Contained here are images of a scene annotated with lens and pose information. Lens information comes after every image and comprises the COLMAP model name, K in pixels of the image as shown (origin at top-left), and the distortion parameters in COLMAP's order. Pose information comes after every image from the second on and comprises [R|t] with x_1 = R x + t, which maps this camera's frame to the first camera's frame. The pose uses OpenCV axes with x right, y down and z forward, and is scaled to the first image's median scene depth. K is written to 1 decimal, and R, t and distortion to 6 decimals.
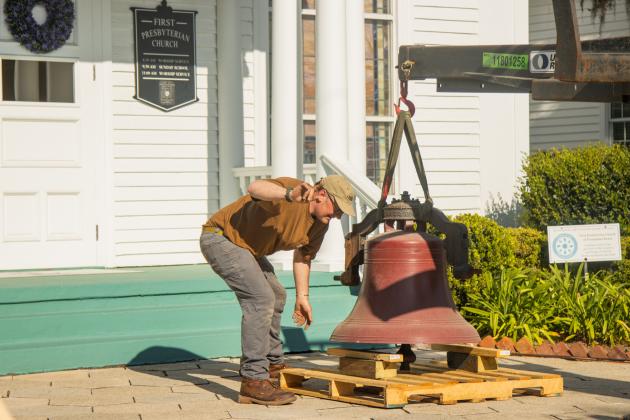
lens RADIAL K [[1899.5, 0, 315.0], [0, 1899.5, 210.0], [0, 0, 1]] dist [0.393312, -0.454869]
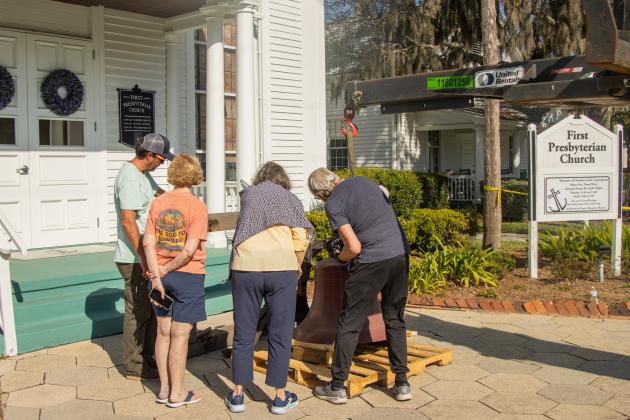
lens RADIAL K [[724.5, 0, 315.0], [0, 724.5, 210.0], [0, 0, 1]] dist [-0.104860, 0.009057]
pose [[0.980549, -0.010355, 0.196001, -0.049324], [0.001102, 0.998882, 0.047260, -0.028166], [-0.196271, -0.046125, 0.979464, 0.336687]]
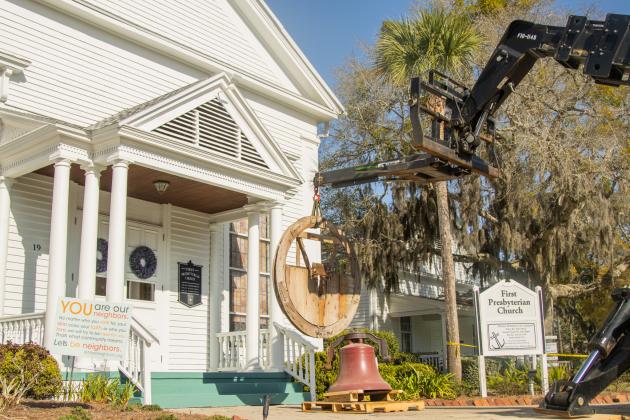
lens RADIAL K [[742.0, 0, 312.0], [0, 742.0, 207.2], [0, 0, 1]] dist [-0.115741, -0.007938]
pose [[0.971999, 0.049669, 0.229675, -0.145780], [0.007971, 0.969874, -0.243475, 0.049354], [-0.234849, 0.238489, 0.942321, 0.093720]]
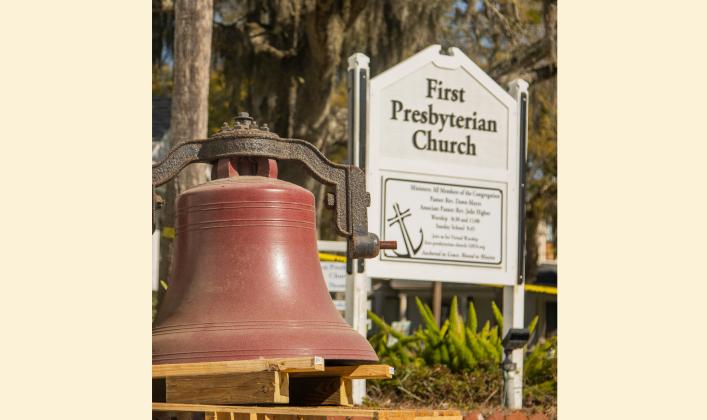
lens RADIAL K [[1882.9, 0, 353.5], [0, 1882.9, 210.0], [0, 0, 1]] dist [0.021434, 0.148631]
pose [[0.756791, 0.087241, 0.647809, -0.200778], [-0.030705, 0.994704, -0.098087, 0.054769], [-0.652935, 0.054340, 0.755462, 0.372666]]
